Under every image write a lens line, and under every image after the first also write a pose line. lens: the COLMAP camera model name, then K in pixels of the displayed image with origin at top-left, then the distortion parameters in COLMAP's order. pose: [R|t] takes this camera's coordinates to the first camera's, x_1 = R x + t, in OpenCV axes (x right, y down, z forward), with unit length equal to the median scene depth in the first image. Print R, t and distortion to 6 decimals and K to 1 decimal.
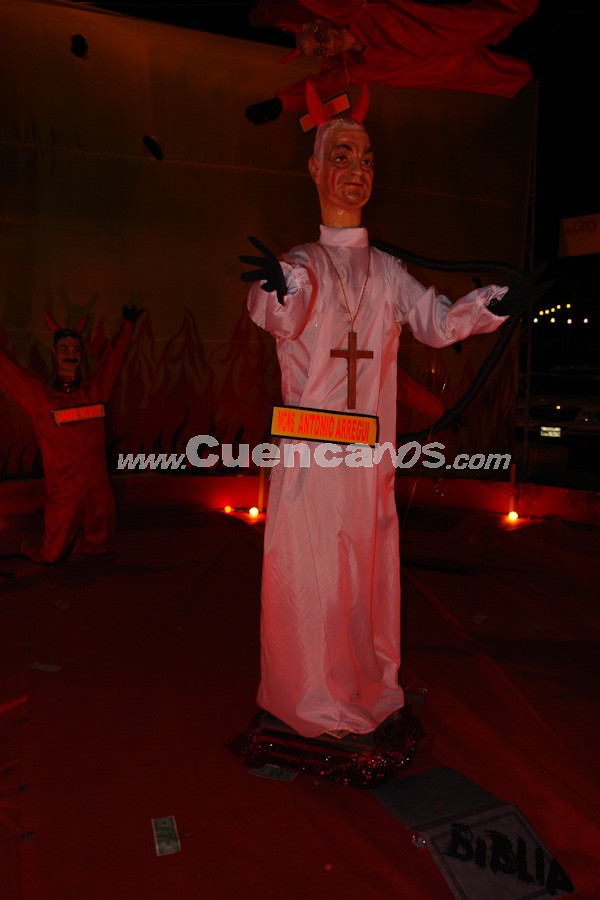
lens RADIAL K [[666.3, 0, 300.0], [0, 666.3, 450.0], [0, 0, 1]] dist [-0.089209, 0.069206]
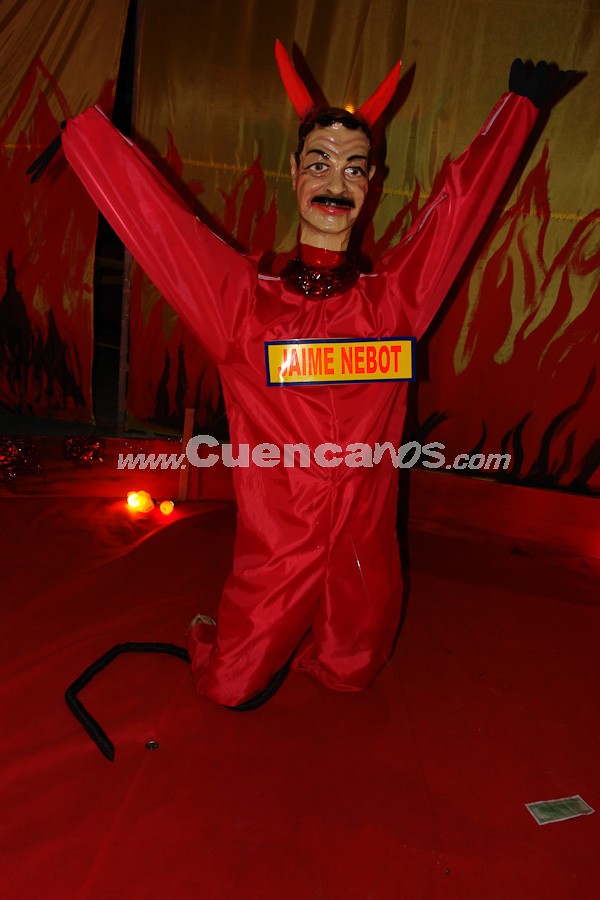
lens RADIAL K [[666.3, 0, 300.0], [0, 666.3, 450.0], [0, 0, 1]] dist [-0.089209, 0.069206]
pose [[0.878539, 0.178018, -0.443259, -0.185693], [-0.141816, 0.983326, 0.113836, -0.044964], [0.456133, -0.037147, 0.889136, 0.666617]]
